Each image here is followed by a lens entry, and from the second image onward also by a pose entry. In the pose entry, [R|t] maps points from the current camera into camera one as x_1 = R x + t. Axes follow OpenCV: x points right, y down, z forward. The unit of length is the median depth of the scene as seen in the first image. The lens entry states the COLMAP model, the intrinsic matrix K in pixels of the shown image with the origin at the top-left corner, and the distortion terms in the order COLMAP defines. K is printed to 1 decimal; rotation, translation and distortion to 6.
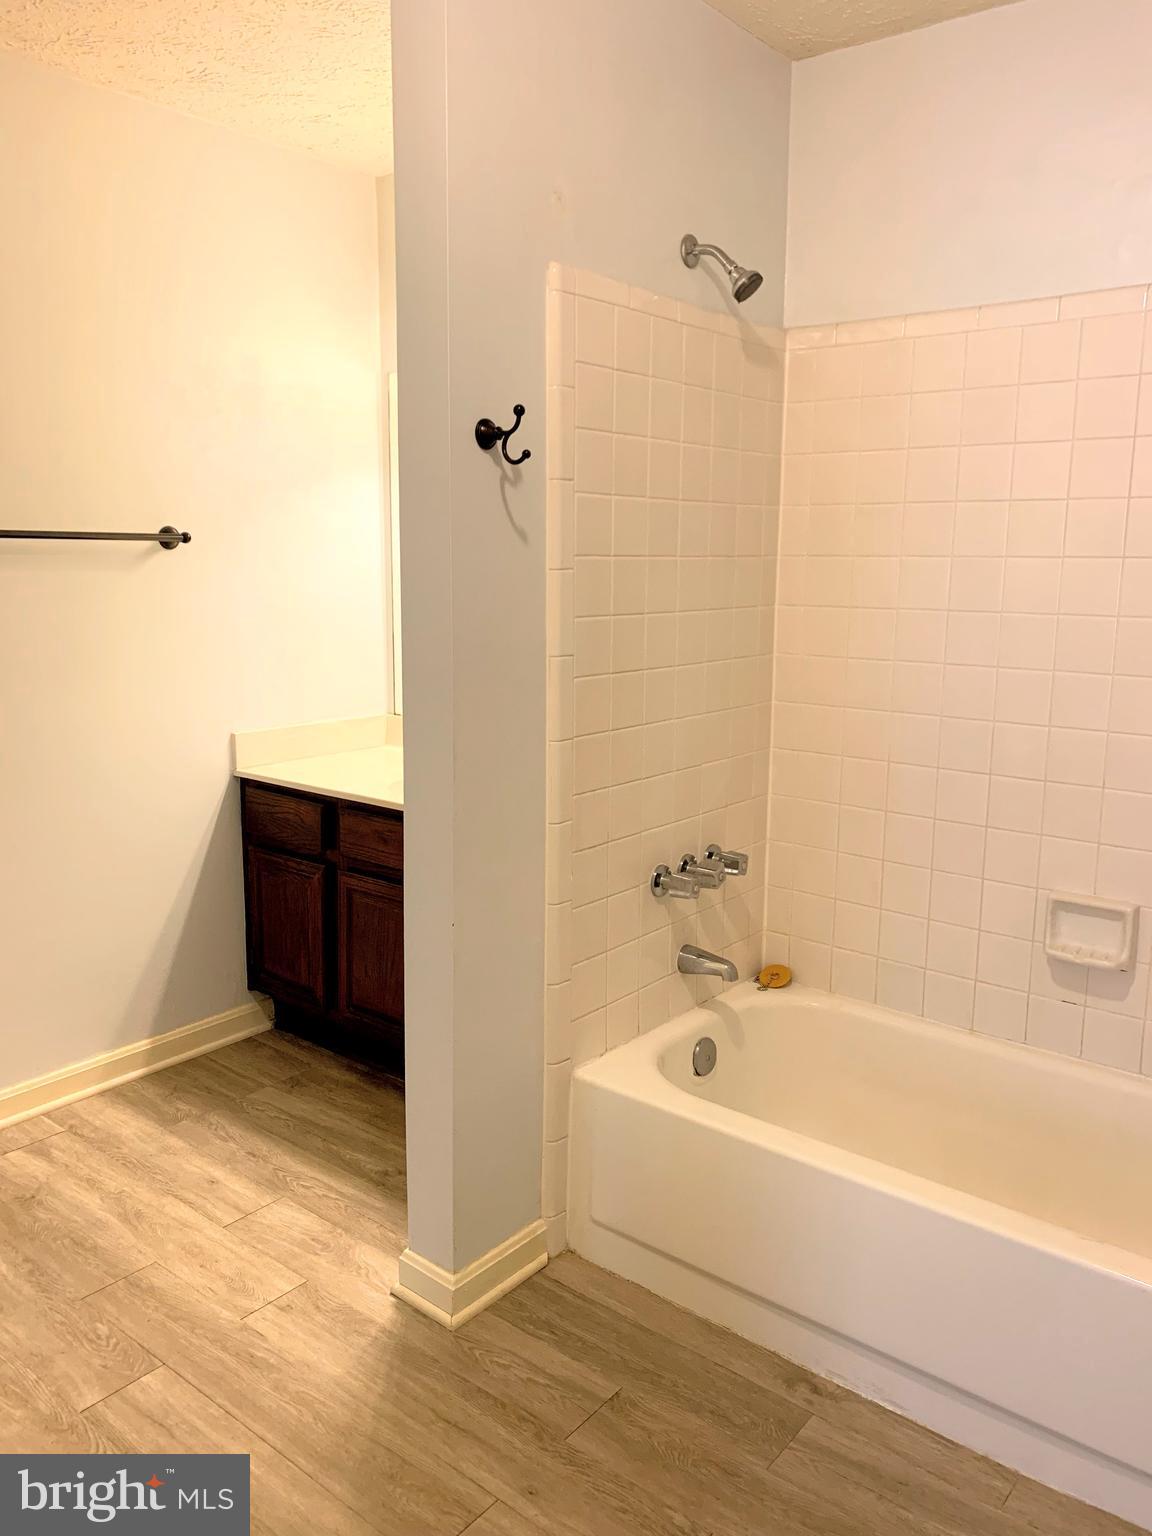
lens RADIAL K [[1169.3, 0, 567.9], [0, 1169.3, 769.3], [0, 0, 1]] dist [0.057780, -0.069673]
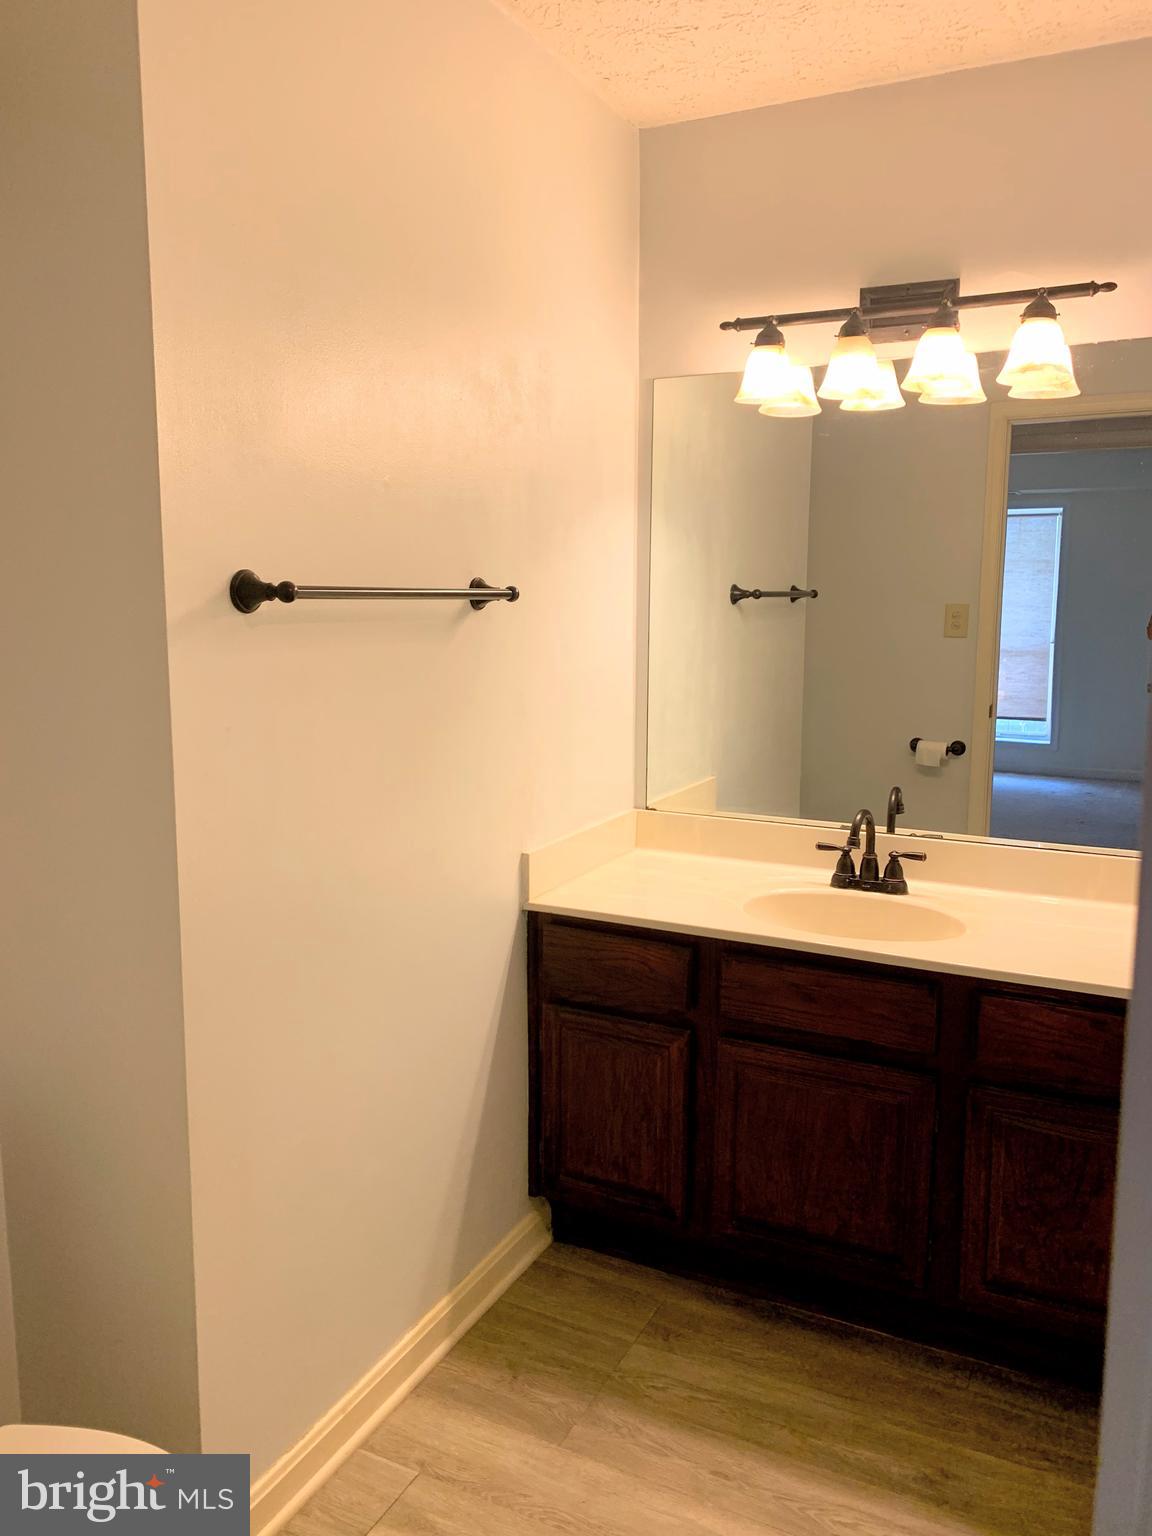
lens RADIAL K [[1169.3, 0, 581.5], [0, 1169.3, 765.3], [0, 0, 1]] dist [0.057780, -0.069673]
pose [[0.975052, -0.039572, 0.218419, -0.430399], [0.045803, 0.998673, -0.023535, -0.070940], [-0.217198, 0.032952, 0.975571, 0.285317]]
